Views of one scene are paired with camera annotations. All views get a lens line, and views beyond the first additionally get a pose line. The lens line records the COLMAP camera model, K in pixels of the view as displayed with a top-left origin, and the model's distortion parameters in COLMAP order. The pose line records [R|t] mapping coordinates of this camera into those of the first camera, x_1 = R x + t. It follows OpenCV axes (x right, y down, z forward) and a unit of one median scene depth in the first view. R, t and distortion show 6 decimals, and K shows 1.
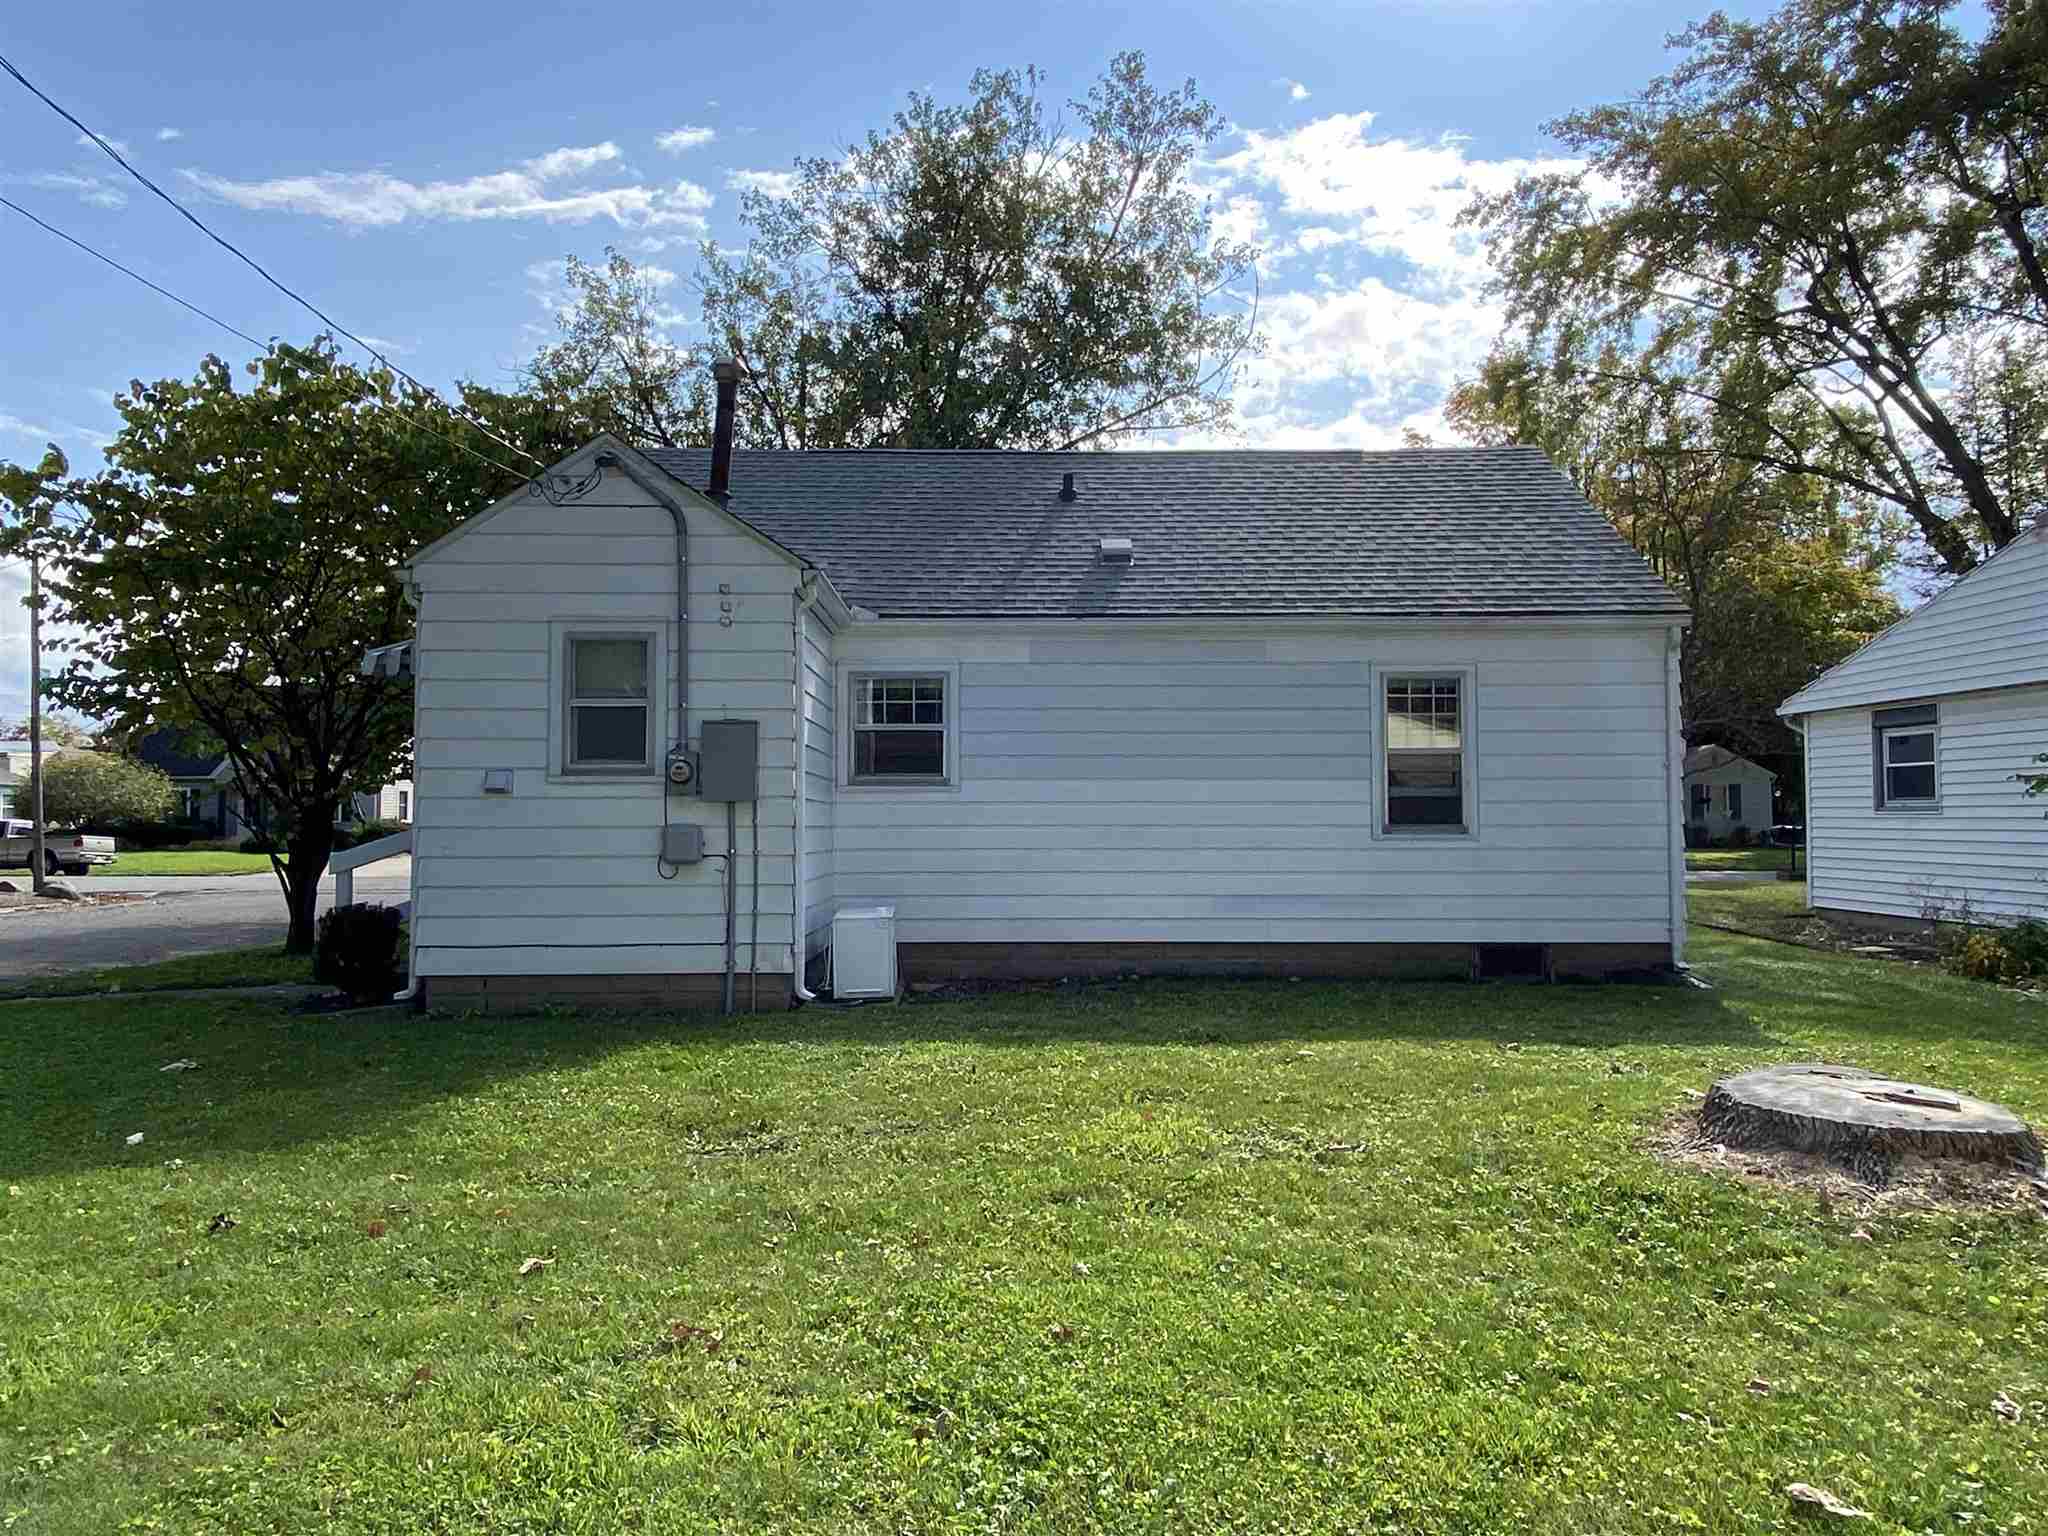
lens RADIAL K [[1359.1, 0, 1024.0], [0, 1359.1, 768.0], [0, 0, 1]] dist [0.000063, -0.000187]
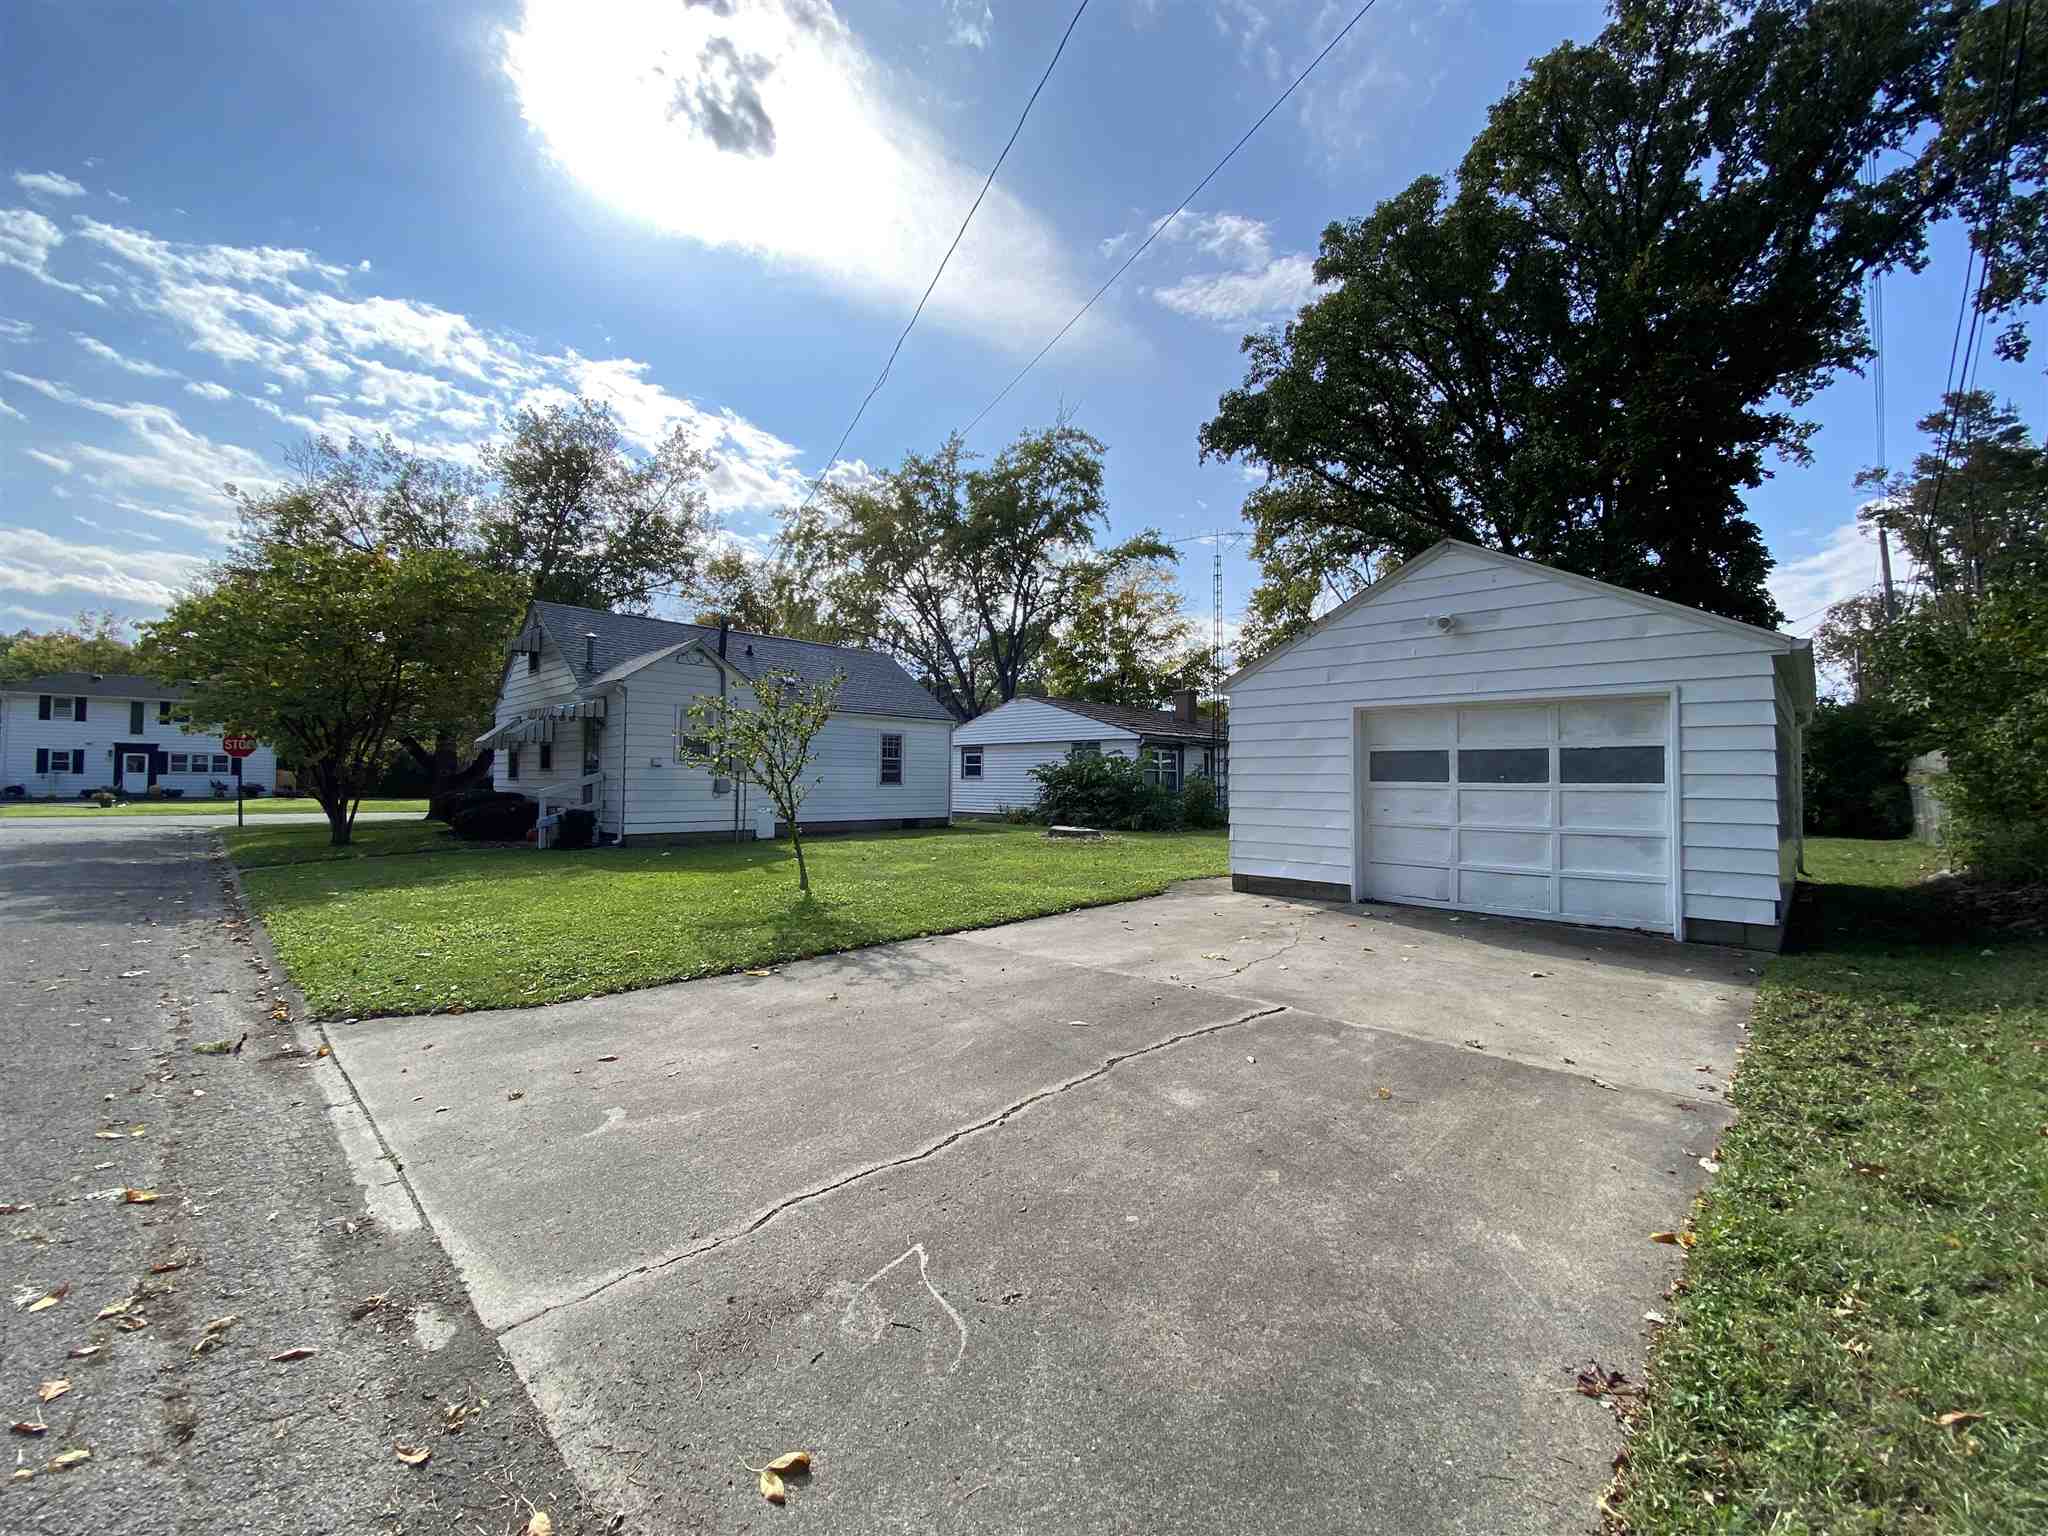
lens RADIAL K [[817.6, 0, 1024.0], [0, 817.6, 768.0], [0, 0, 1]] dist [-0.000628, -0.004393]
pose [[0.670031, 0.023500, 0.741961, -0.861390], [-0.045570, 0.998916, 0.009515, -0.022136], [-0.740933, -0.040186, 0.670376, -0.498760]]
